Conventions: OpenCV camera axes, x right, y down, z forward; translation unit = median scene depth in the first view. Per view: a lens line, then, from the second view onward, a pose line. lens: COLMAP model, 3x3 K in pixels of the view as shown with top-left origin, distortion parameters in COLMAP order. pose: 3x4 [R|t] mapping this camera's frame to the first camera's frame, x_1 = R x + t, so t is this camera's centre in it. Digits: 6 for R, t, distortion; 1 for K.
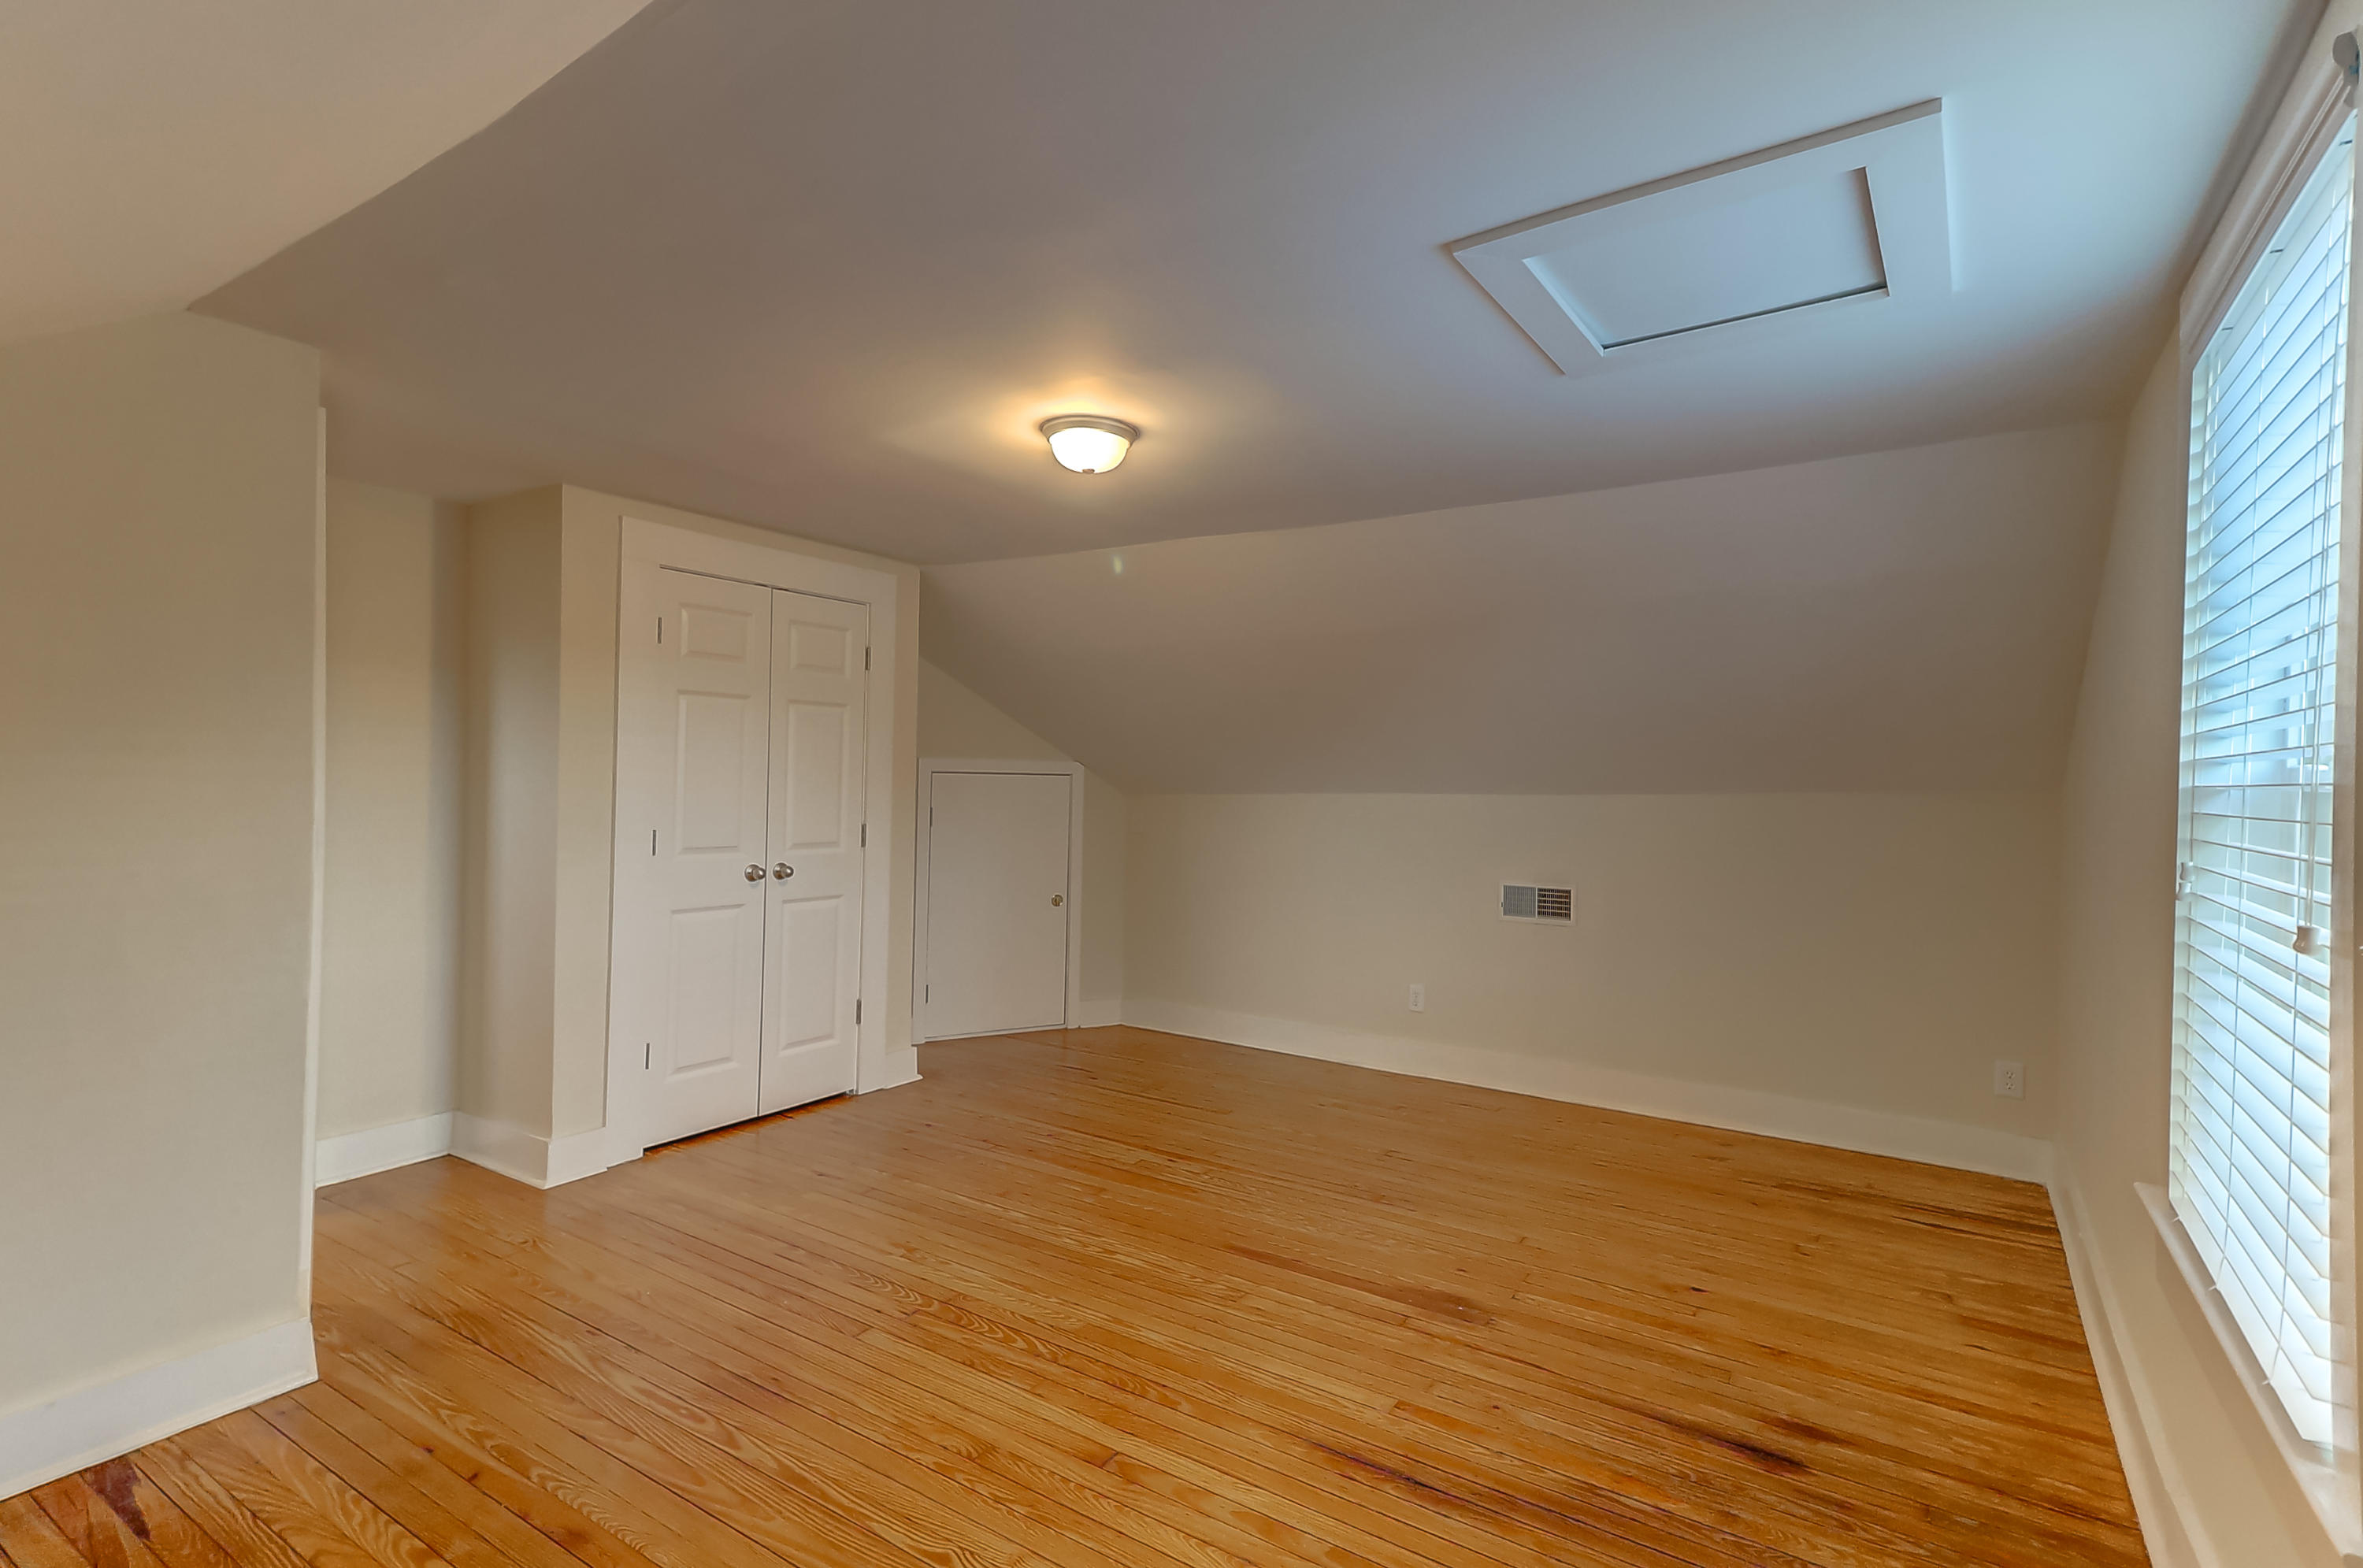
lens RADIAL K [[1090.2, 0, 1188.0], [0, 1090.2, 778.8], [0, 0, 1]] dist [0.035930, -0.000393]
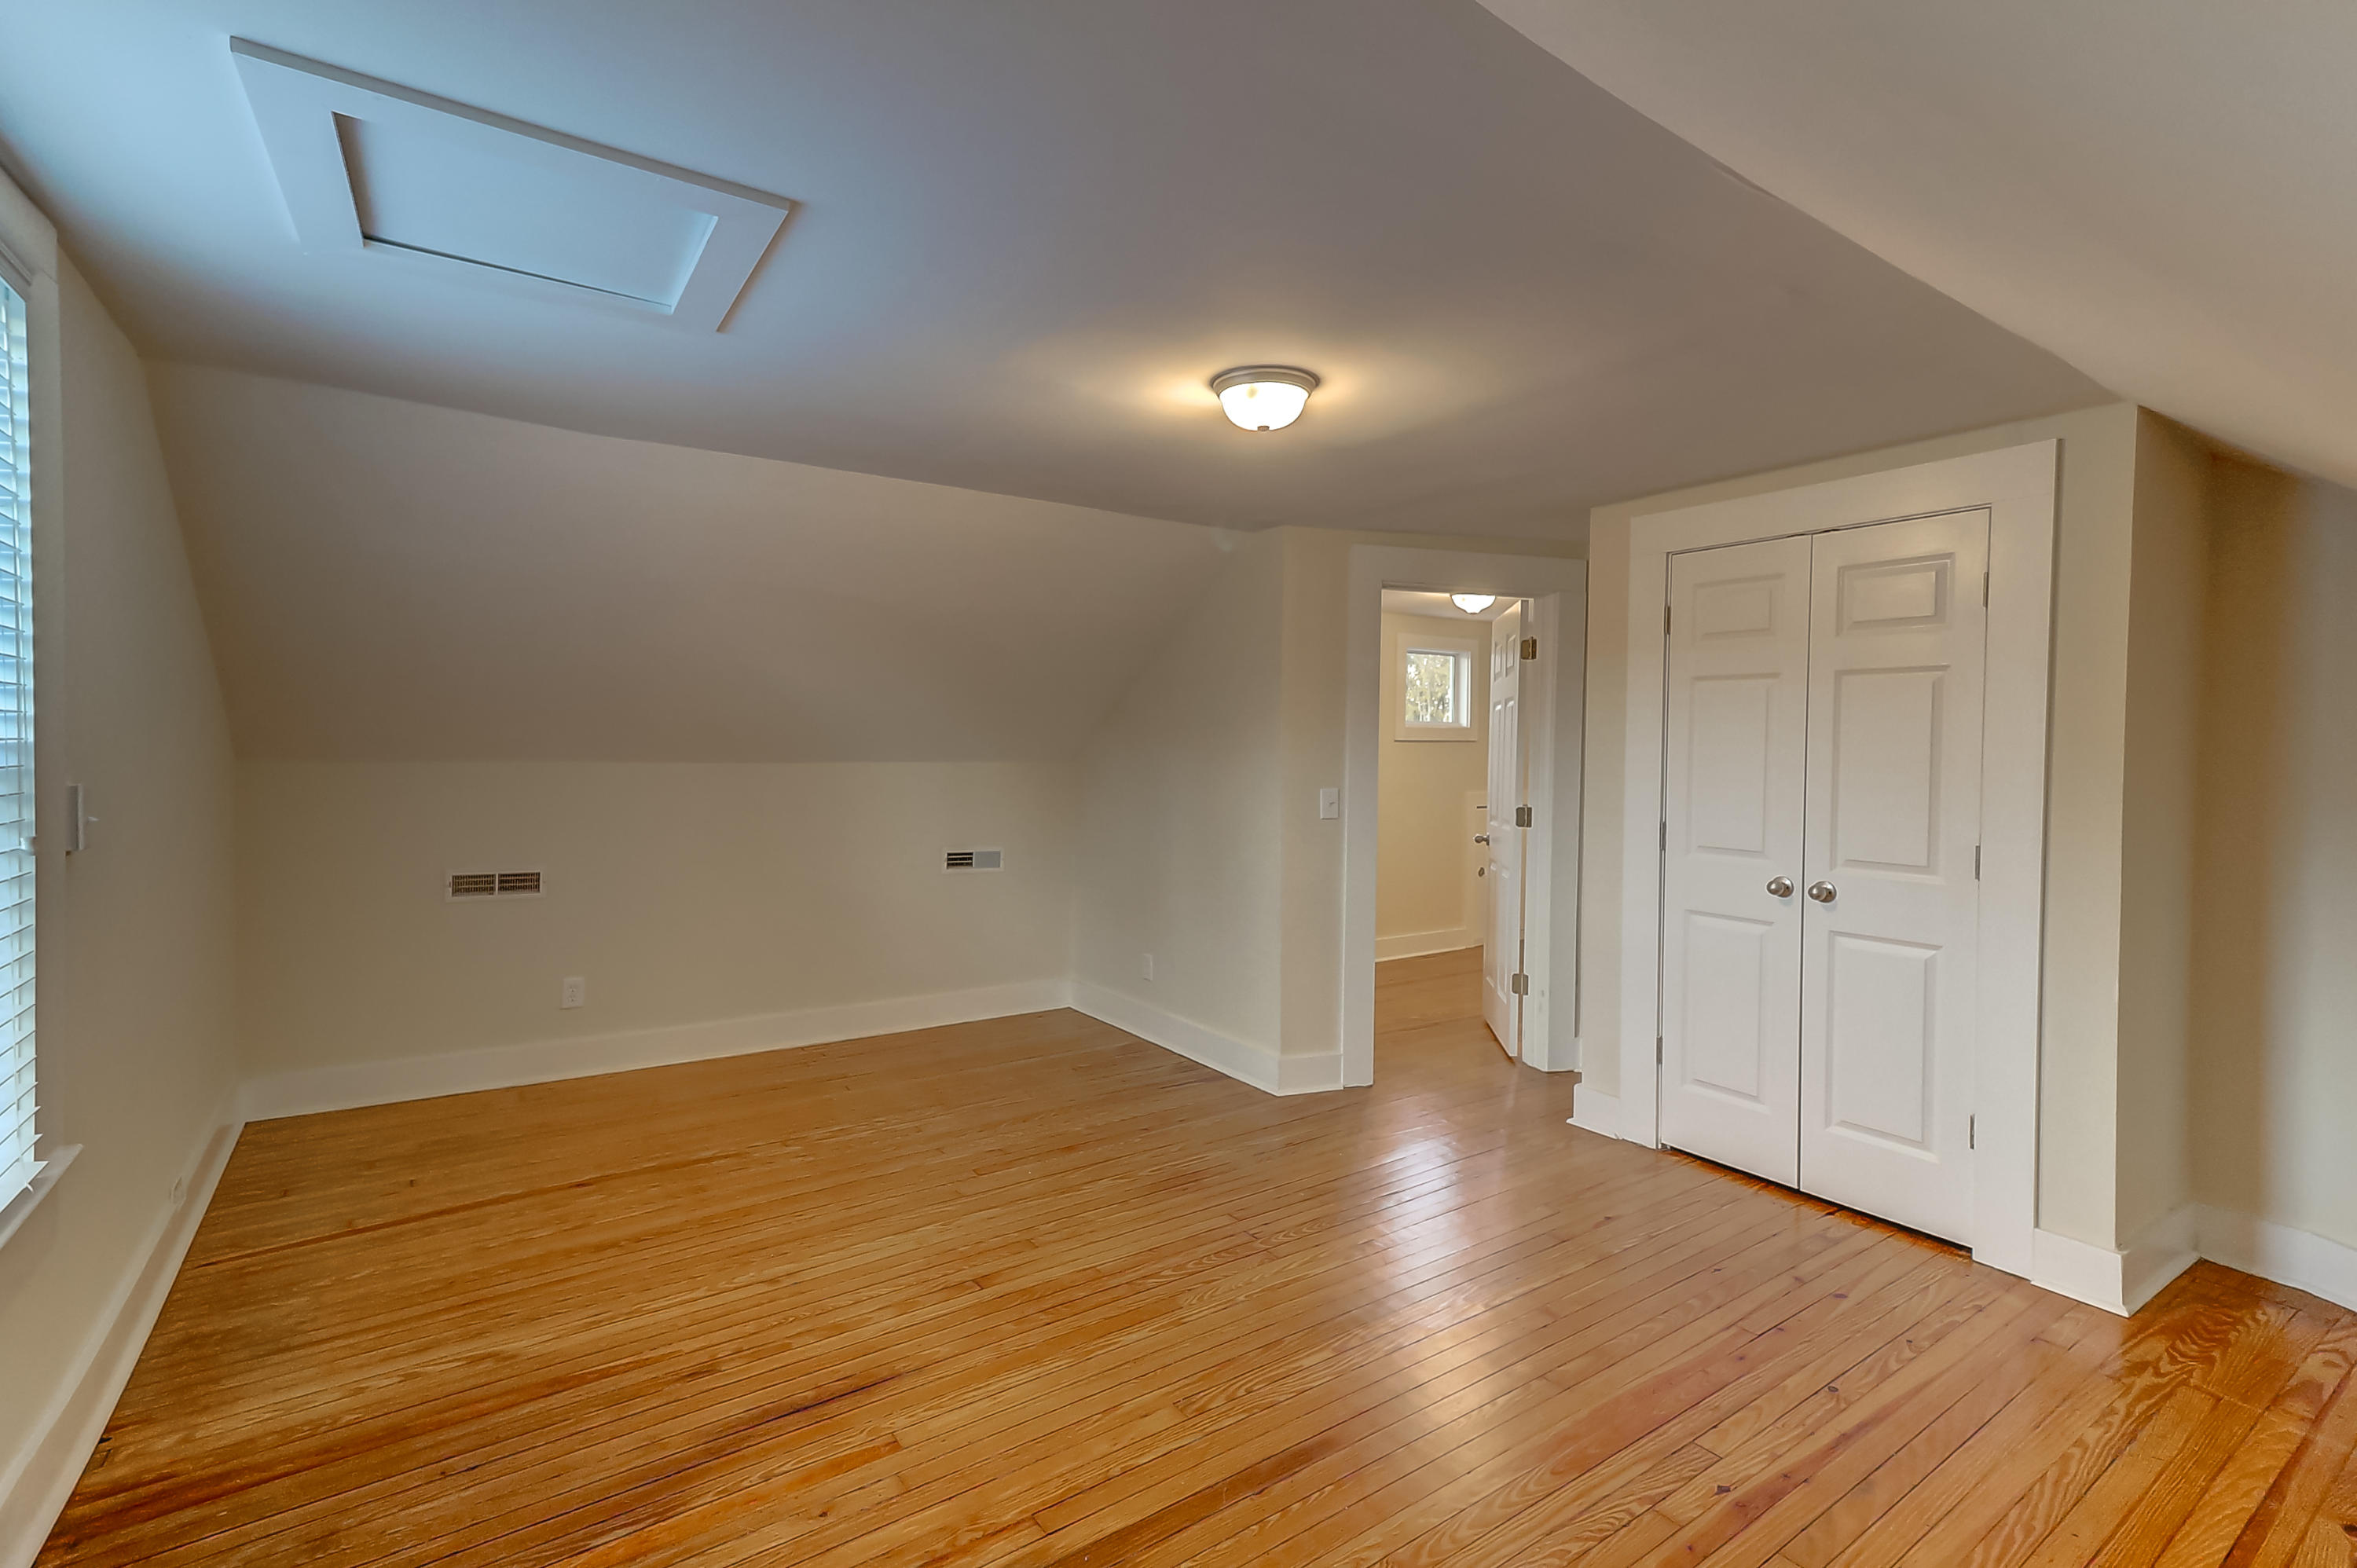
lens RADIAL K [[1087.5, 0, 1174.9], [0, 1087.5, 764.8], [0, 0, 1]] dist [0.035930, -0.000393]
pose [[-0.364243, -0.000652, -0.931304, 0.874801], [-0.021651, 0.999735, 0.007768, -0.004433], [0.931052, 0.022994, -0.364161, 1.404148]]
